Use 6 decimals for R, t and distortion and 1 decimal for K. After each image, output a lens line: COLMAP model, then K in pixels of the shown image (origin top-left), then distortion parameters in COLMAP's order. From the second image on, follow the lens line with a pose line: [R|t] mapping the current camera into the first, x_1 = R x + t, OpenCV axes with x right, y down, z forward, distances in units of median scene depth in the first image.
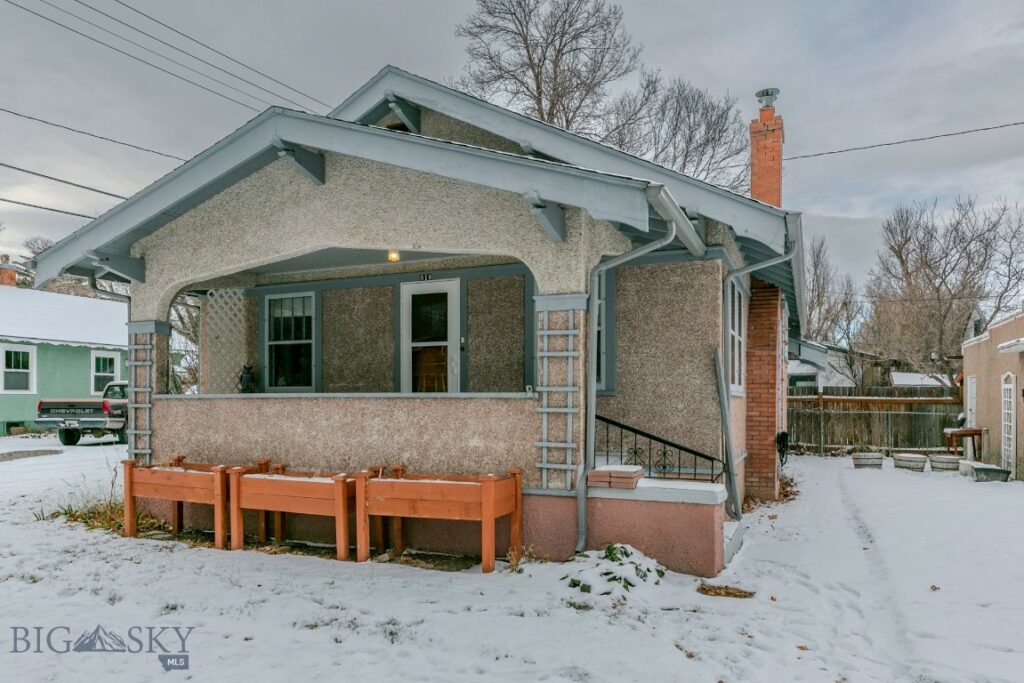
lens RADIAL K [[690.0, 0, 508.4], [0, 690.0, 397.1], [0, 0, 1]] dist [0.009605, -0.001514]
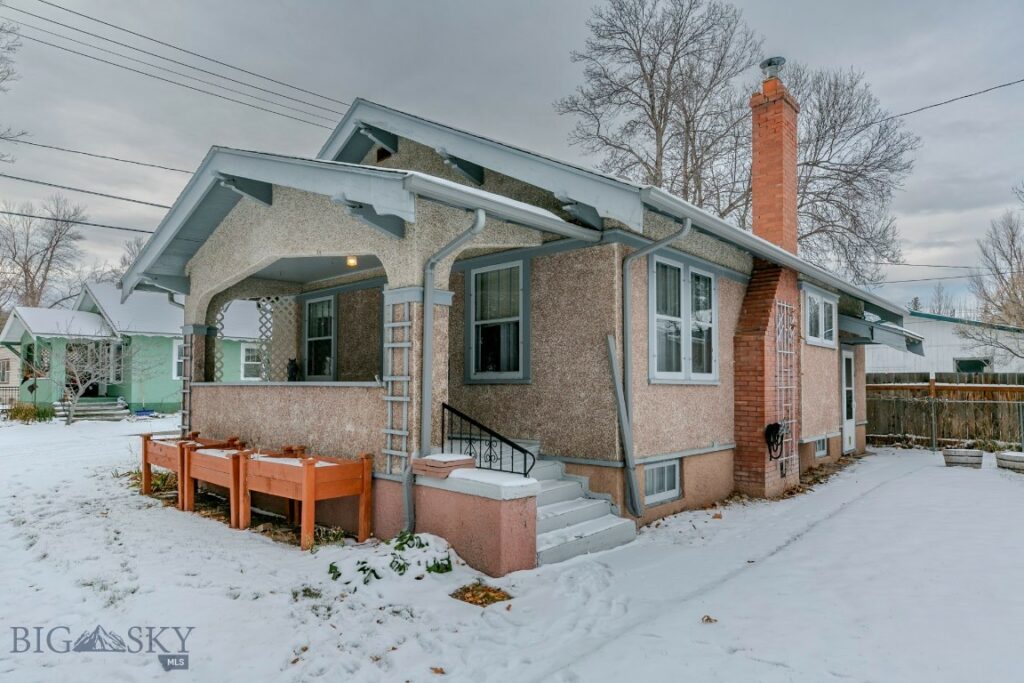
lens RADIAL K [[604.9, 0, 507.8], [0, 604.9, 361.2], [0, 0, 1]] dist [0.010821, 0.001030]
pose [[0.942590, -0.011087, -0.333768, 0.409021], [-0.000635, 0.999387, -0.034990, -0.004439], [0.333952, 0.033193, 0.942006, 0.147144]]
